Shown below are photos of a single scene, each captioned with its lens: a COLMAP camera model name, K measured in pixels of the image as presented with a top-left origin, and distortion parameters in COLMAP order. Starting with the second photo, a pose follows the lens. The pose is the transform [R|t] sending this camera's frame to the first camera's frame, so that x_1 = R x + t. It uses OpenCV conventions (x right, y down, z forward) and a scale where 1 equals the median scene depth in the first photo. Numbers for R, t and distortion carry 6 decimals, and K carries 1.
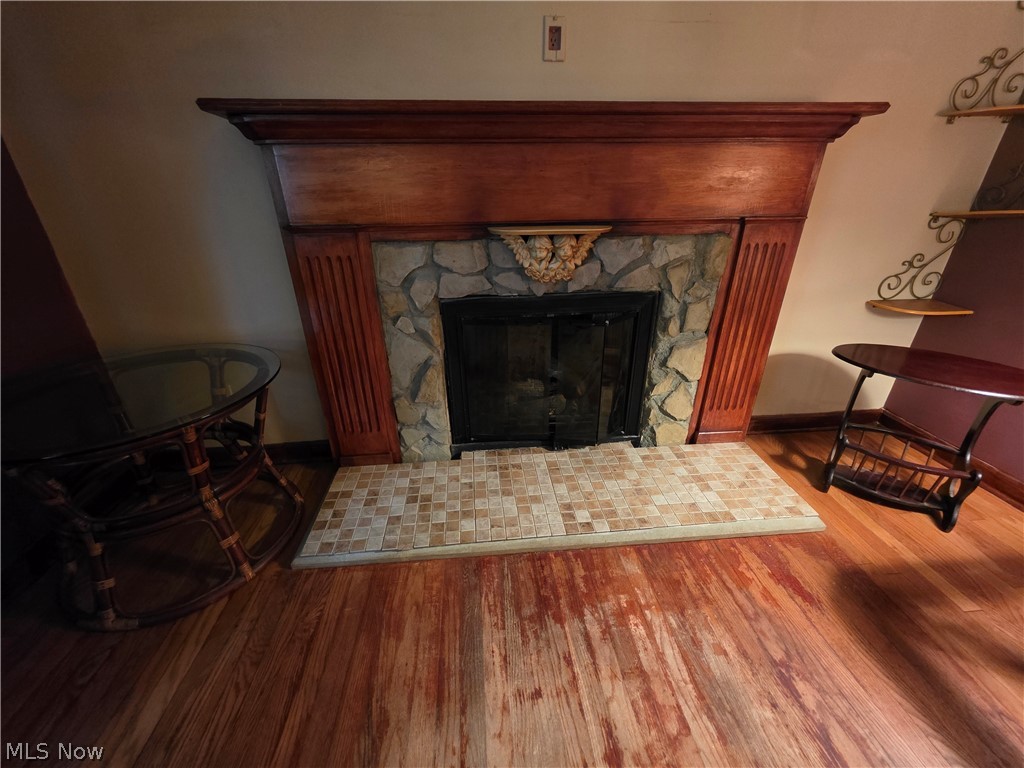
lens RADIAL K [[411.0, 0, 512.3], [0, 411.0, 383.8], [0, 0, 1]] dist [-0.001575, 0.000819]
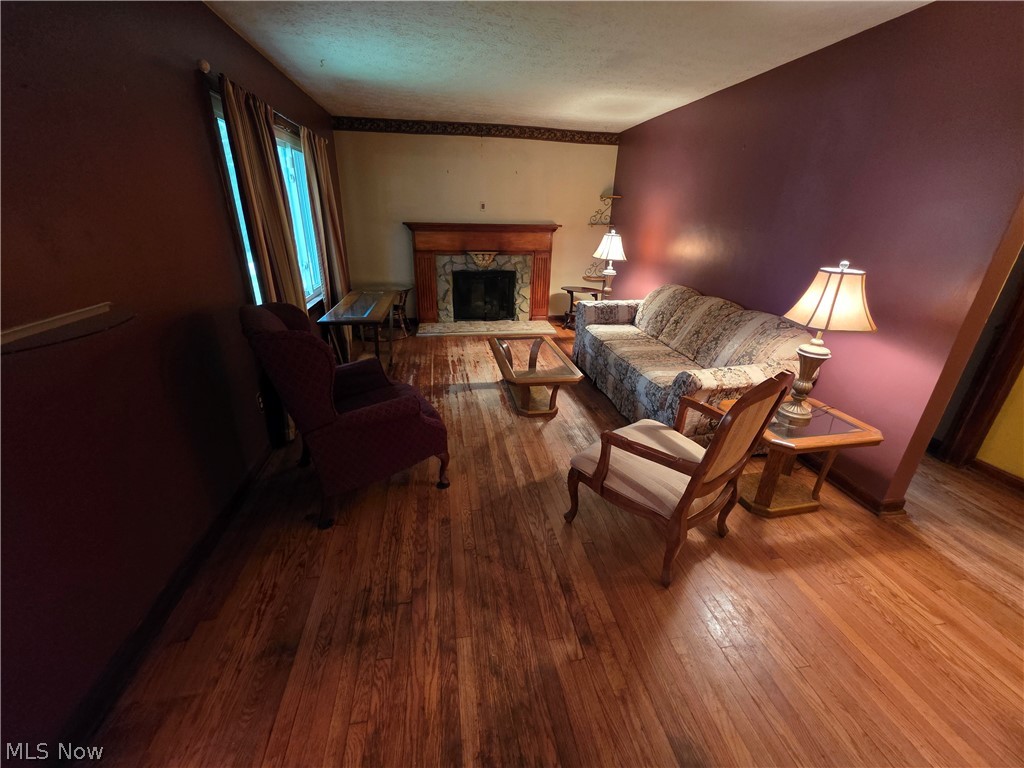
lens RADIAL K [[411.0, 0, 511.4], [0, 411.0, 381.5], [0, 0, 1]] dist [-0.001575, 0.000819]
pose [[0.996983, -0.000834, 0.077619, 0.057075], [0.005178, 0.998430, -0.055783, 0.958240], [-0.077451, 0.056016, 0.995421, -2.551736]]
